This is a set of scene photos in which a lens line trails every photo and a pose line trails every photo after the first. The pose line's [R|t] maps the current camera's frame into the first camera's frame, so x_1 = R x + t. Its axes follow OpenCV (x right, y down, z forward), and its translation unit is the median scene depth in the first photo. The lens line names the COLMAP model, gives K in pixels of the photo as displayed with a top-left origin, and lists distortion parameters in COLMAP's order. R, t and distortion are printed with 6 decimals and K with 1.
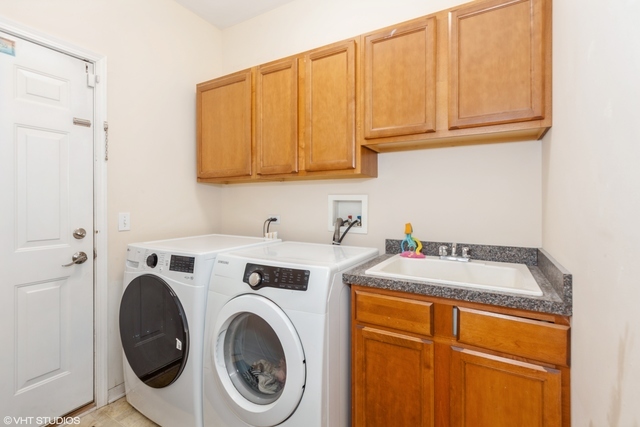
lens RADIAL K [[292.6, 0, 318.4], [0, 292.6, 208.7], [0, 0, 1]] dist [0.005784, 0.000435]
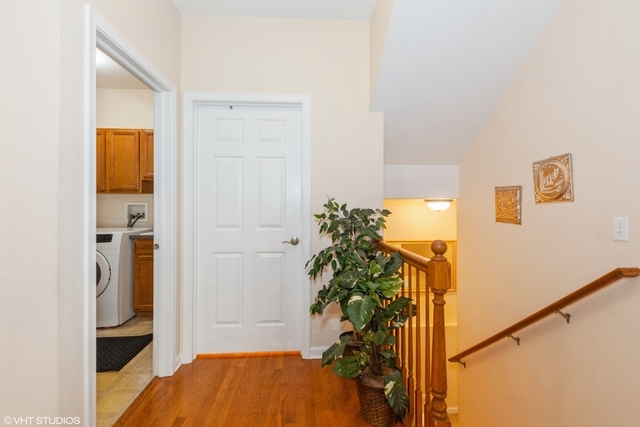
lens RADIAL K [[292.6, 0, 323.3], [0, 292.6, 209.0], [0, 0, 1]] dist [0.005784, 0.000435]
pose [[0.824141, 0.004997, 0.566362, 0.022334], [-0.002051, 0.999981, -0.005839, 0.006685], [-0.566381, 0.003650, 0.824136, -1.450086]]
